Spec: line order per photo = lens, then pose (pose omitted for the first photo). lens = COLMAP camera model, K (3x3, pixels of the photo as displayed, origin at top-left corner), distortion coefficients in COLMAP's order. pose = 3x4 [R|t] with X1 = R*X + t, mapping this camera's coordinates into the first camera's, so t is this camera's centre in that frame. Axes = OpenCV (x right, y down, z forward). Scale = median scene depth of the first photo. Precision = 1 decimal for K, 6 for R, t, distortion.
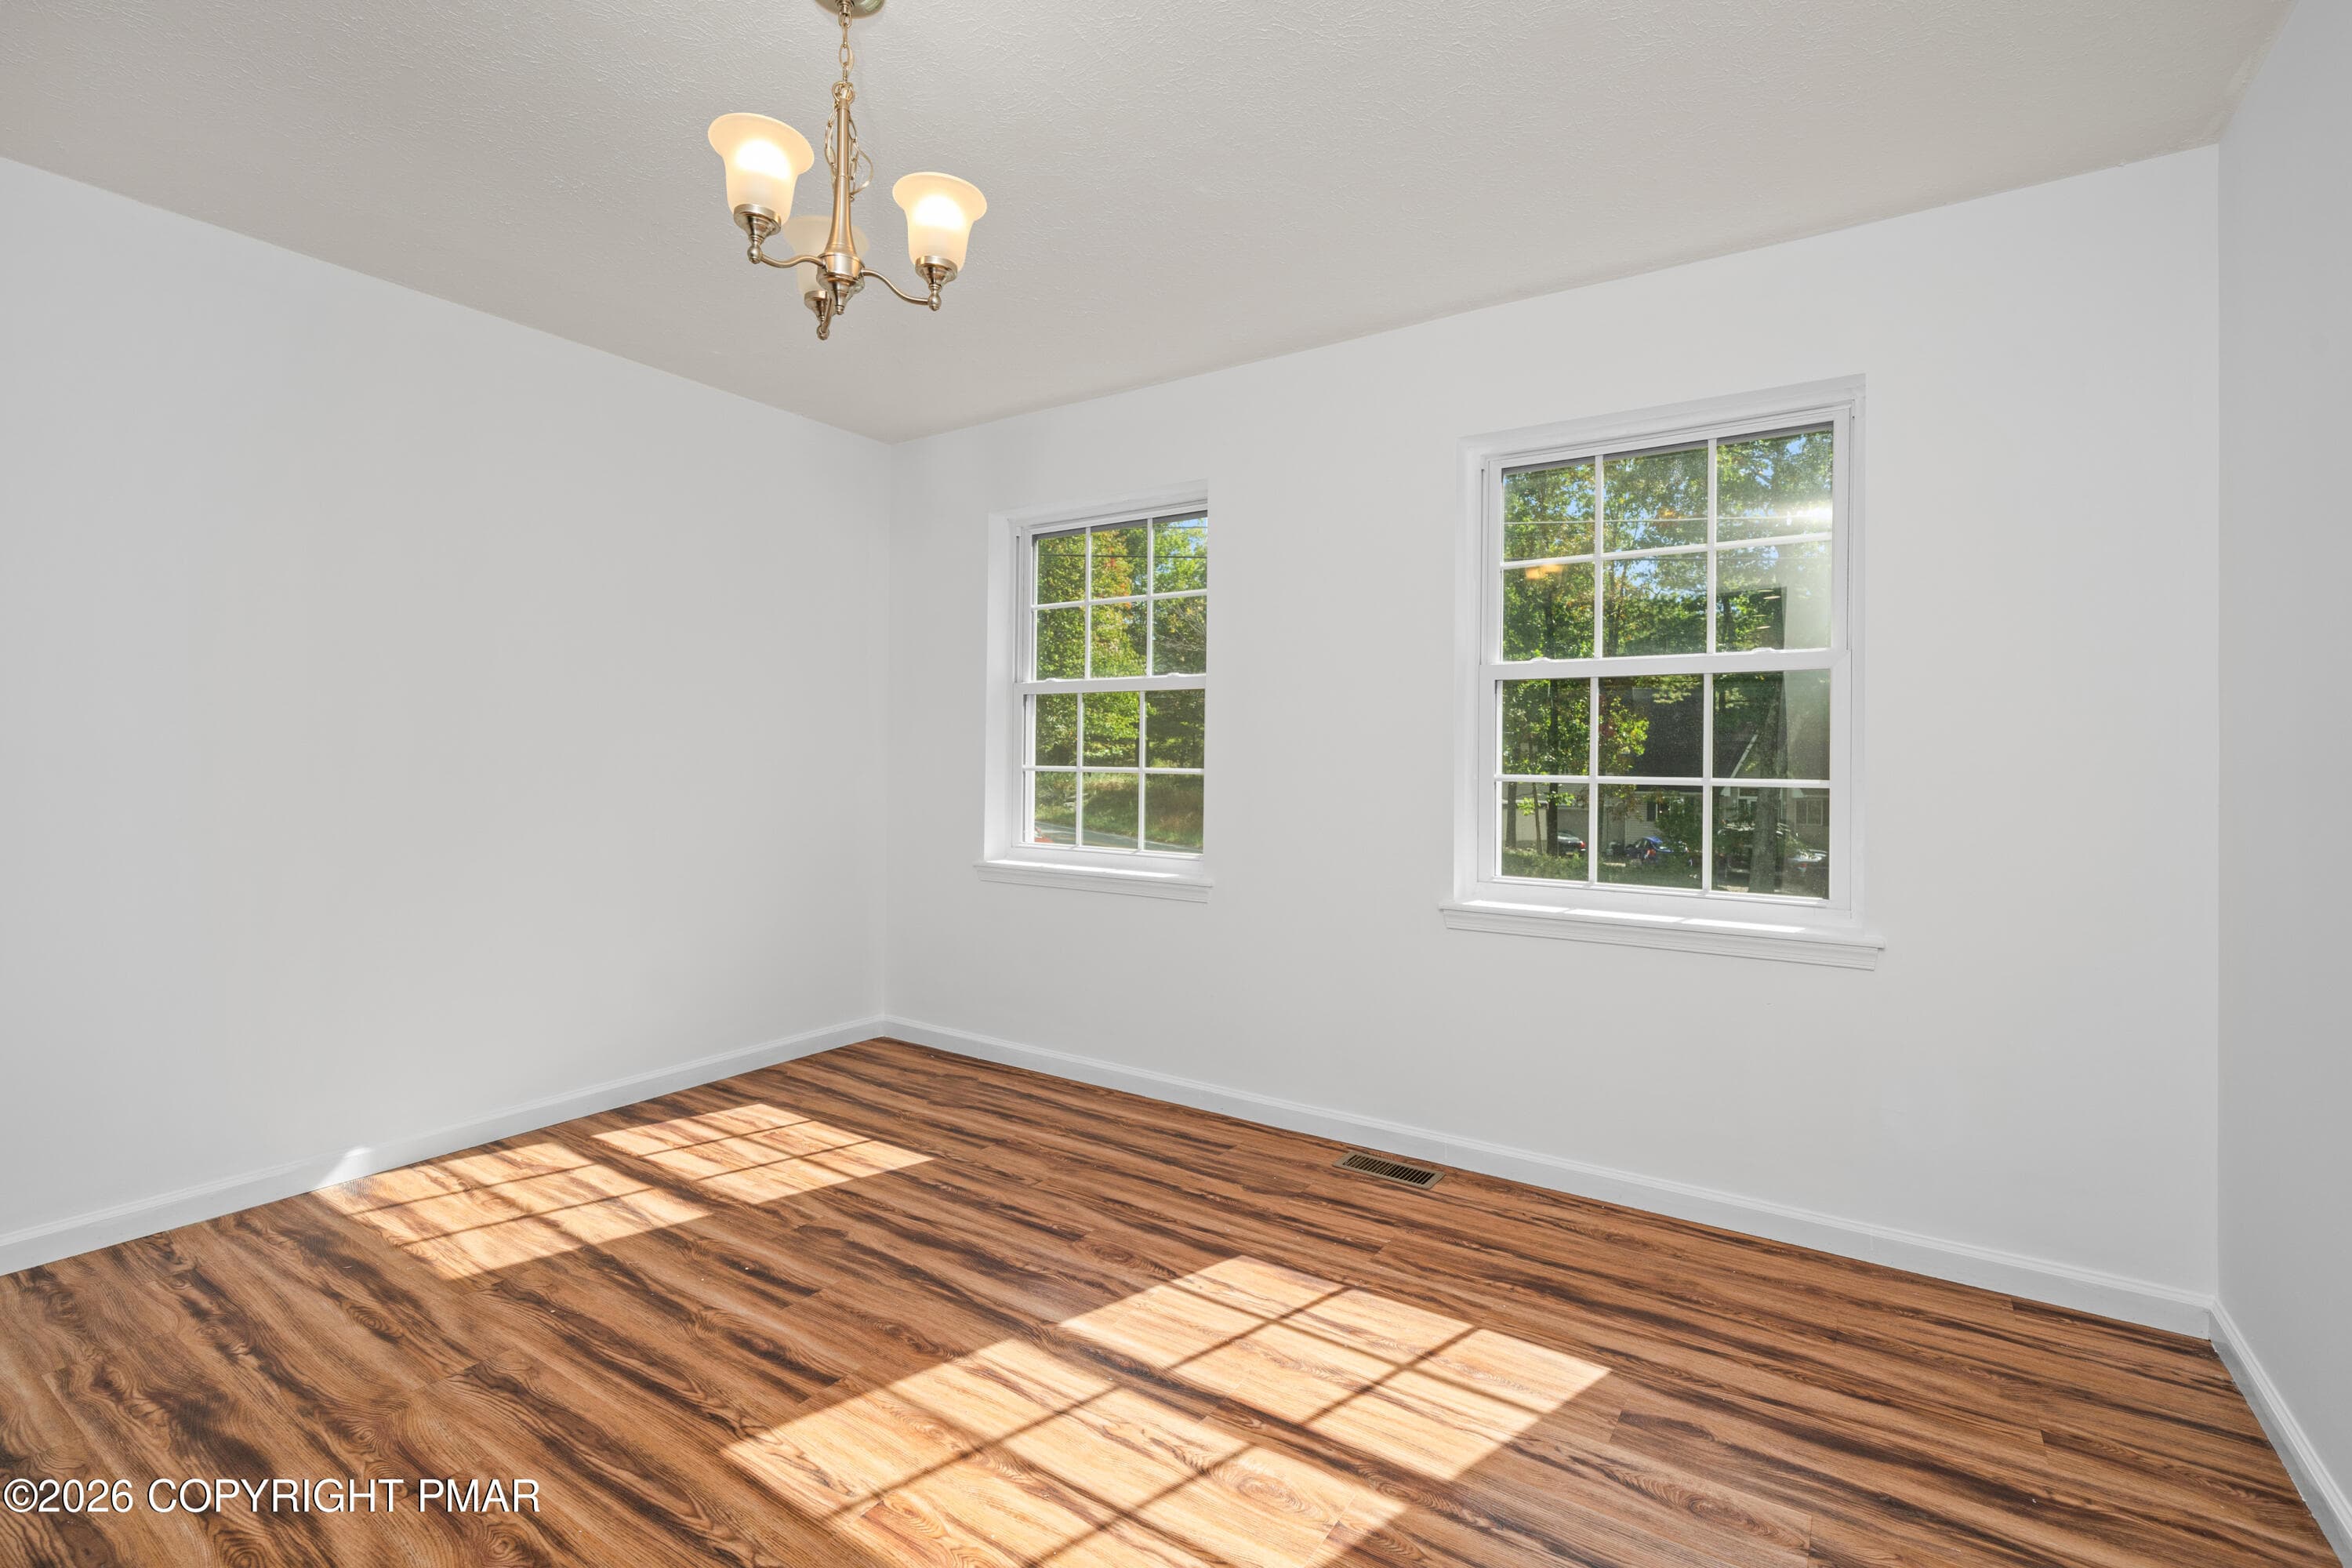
lens RADIAL K [[1103.8, 0, 1110.8], [0, 1103.8, 745.1], [0, 0, 1]] dist [0.000323, -0.000159]
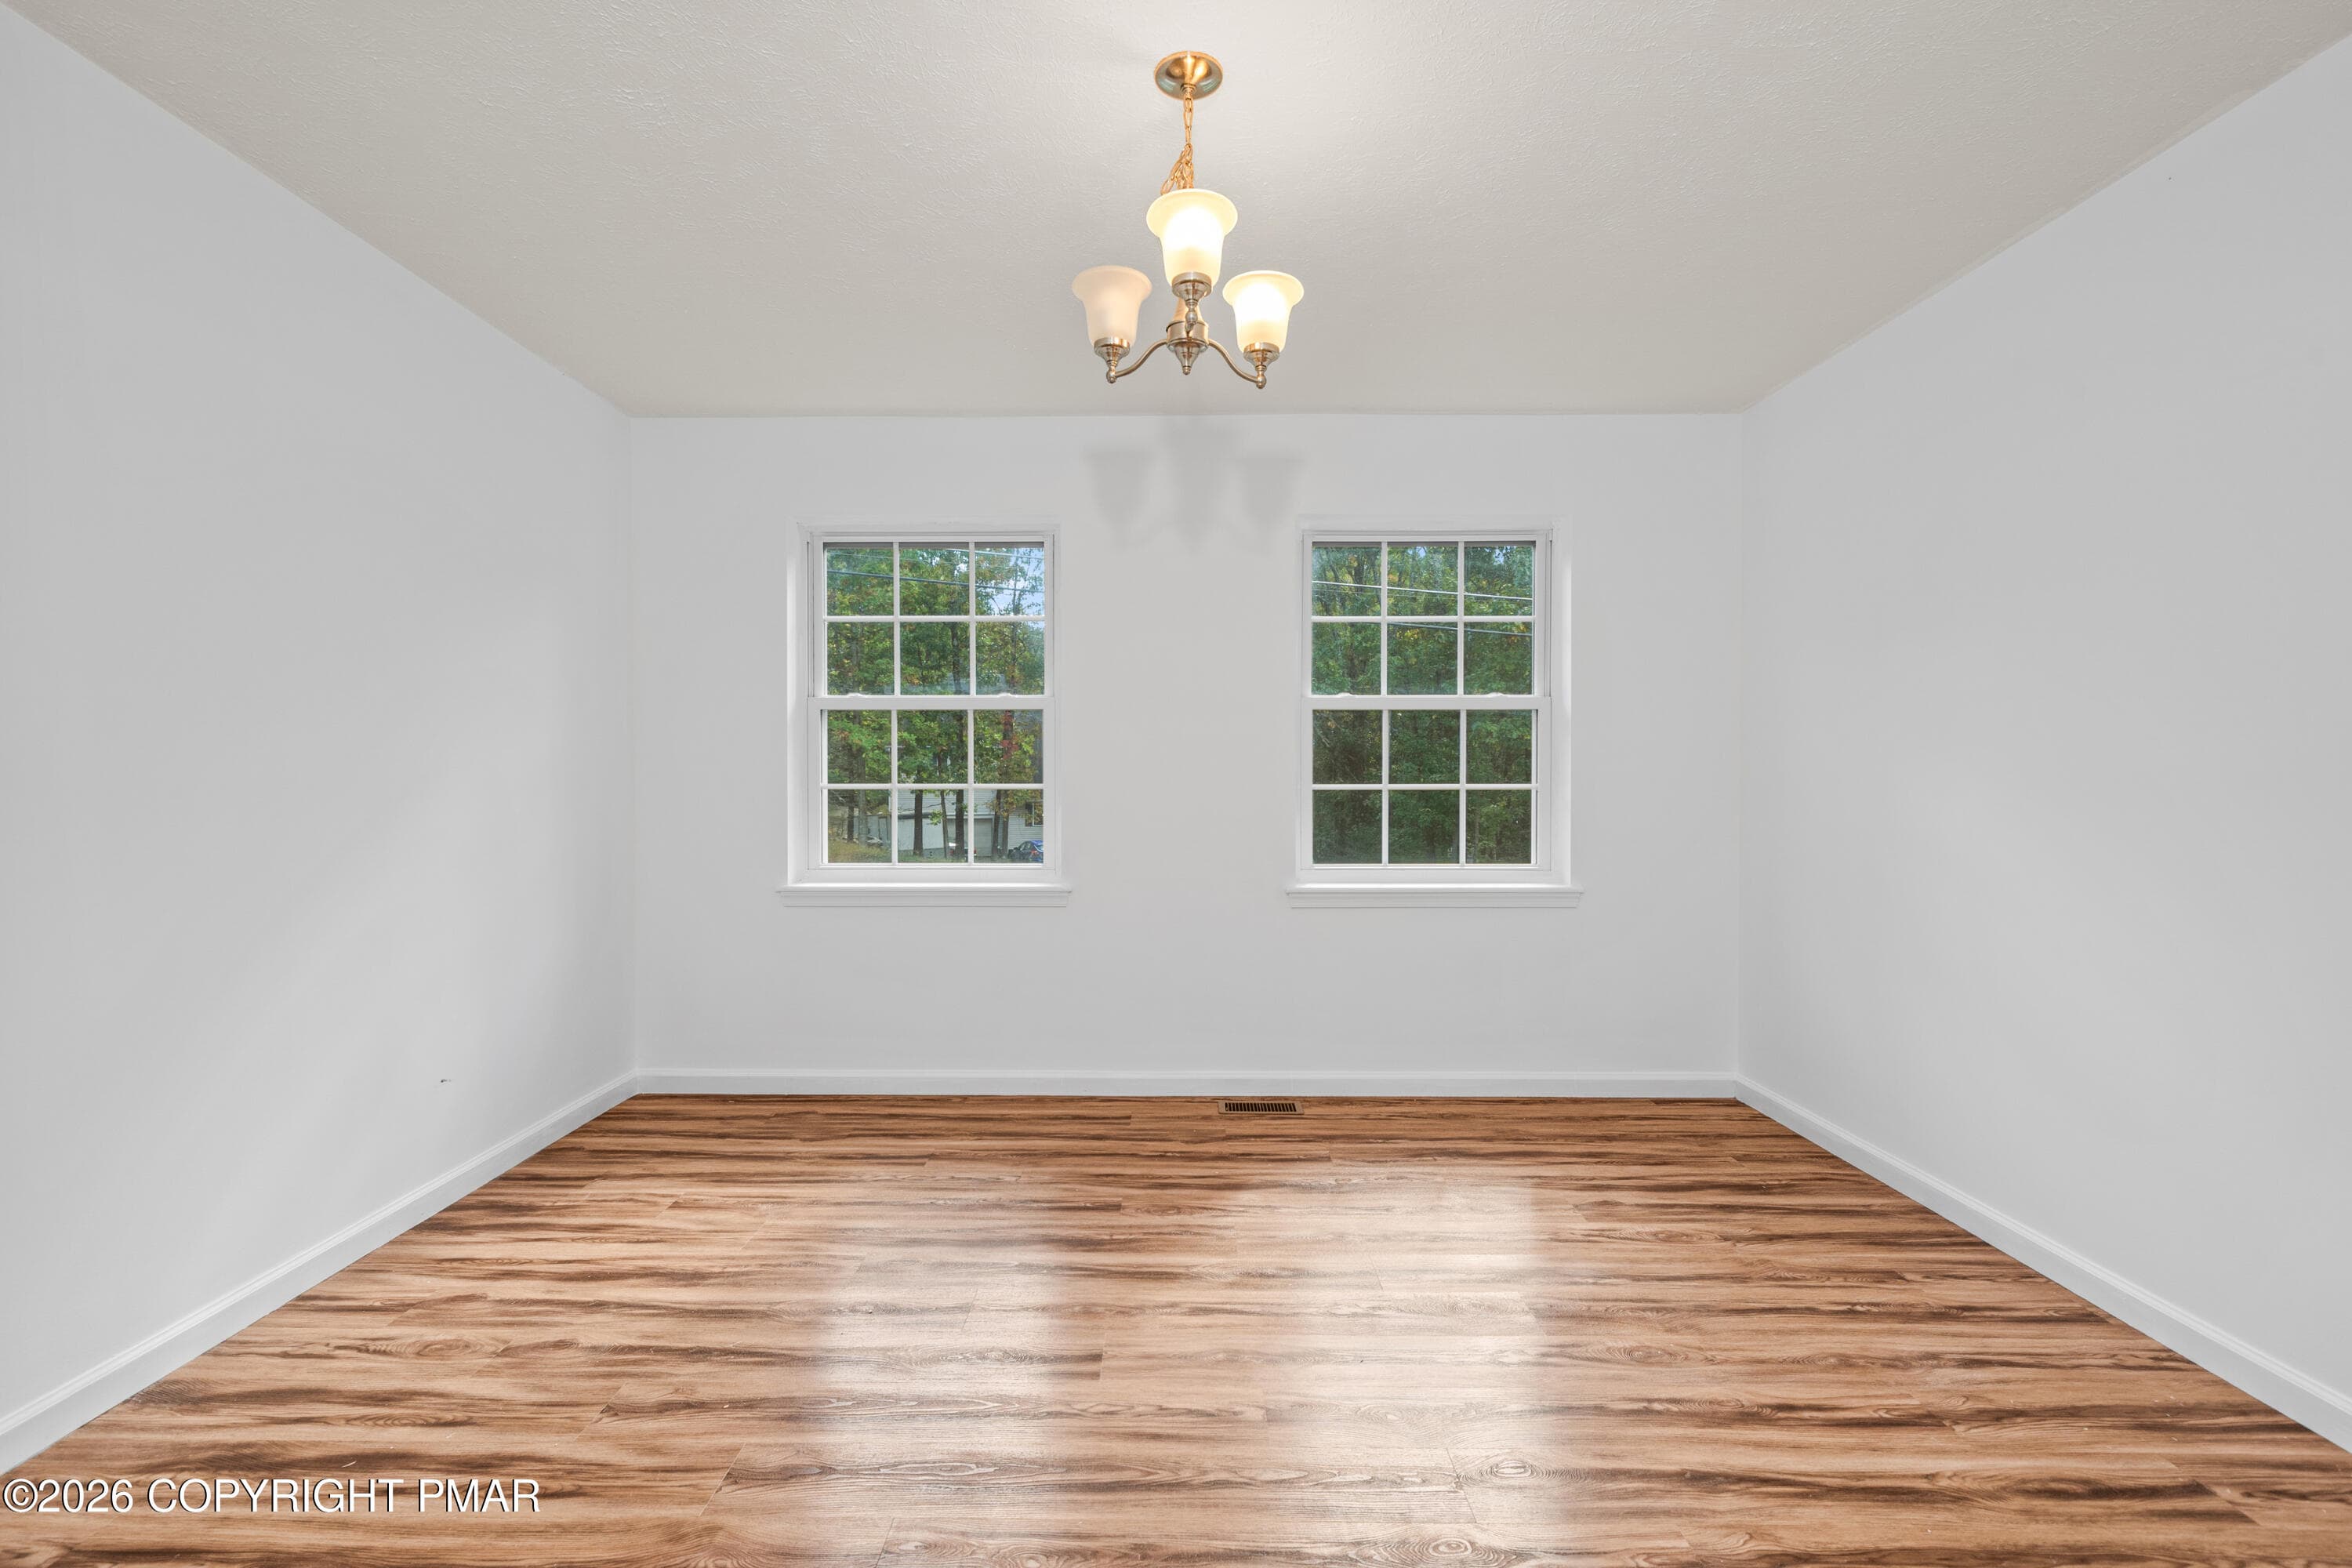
lens RADIAL K [[1103.8, 0, 1171.4], [0, 1103.8, 771.4], [0, 0, 1]] dist [0.000323, -0.000159]
pose [[0.815943, -0.006904, 0.578091, -0.544944], [0.001225, 0.999947, 0.010213, -0.001136], [-0.578131, -0.007625, 0.815908, 0.061346]]
